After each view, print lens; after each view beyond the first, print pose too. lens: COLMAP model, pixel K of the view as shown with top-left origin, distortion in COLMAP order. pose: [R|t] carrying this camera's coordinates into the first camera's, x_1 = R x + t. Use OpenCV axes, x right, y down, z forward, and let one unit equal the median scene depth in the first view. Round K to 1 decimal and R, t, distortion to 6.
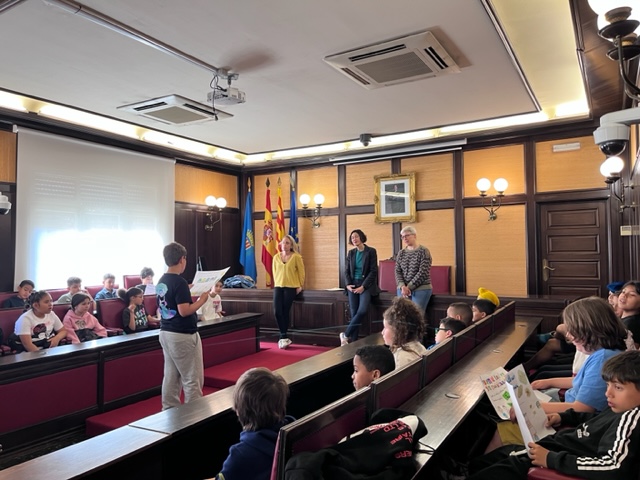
lens RADIAL K [[482.0, 0, 320.7], [0, 482.0, 244.1], [0, 0, 1]] dist [0.071172, -0.101474]
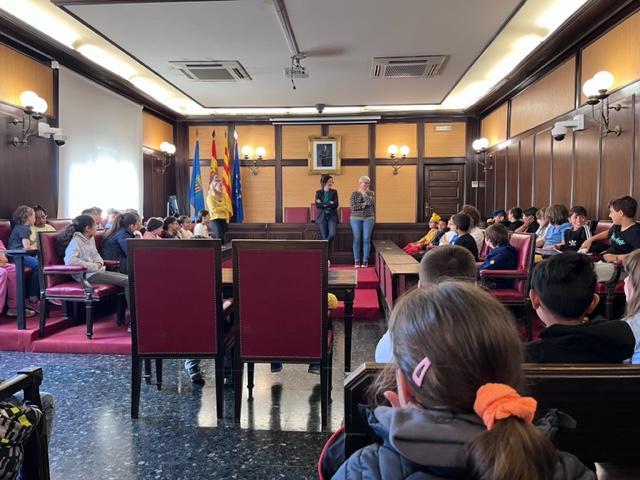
lens RADIAL K [[482.0, 0, 320.7], [0, 482.0, 244.1], [0, 0, 1]] dist [0.071172, -0.101474]
pose [[0.891688, -0.018540, 0.452271, -0.521224], [-0.018469, 0.996839, 0.077276, 0.050996], [-0.452274, -0.077259, 0.888526, -0.201664]]
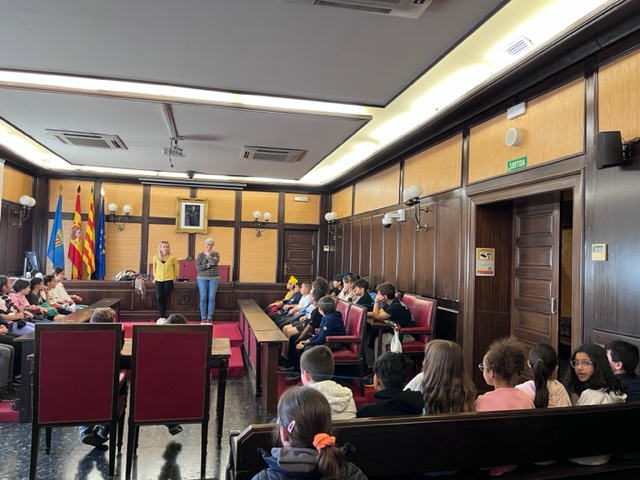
lens RADIAL K [[485.6, 0, 311.4], [0, 485.6, 244.1], [0, 0, 1]] dist [0.039970, -0.001956]
pose [[0.736638, 0.054581, 0.674081, -0.613682], [-0.052696, 0.998340, -0.023251, 0.002069], [-0.674231, -0.018394, 0.738291, -0.302164]]
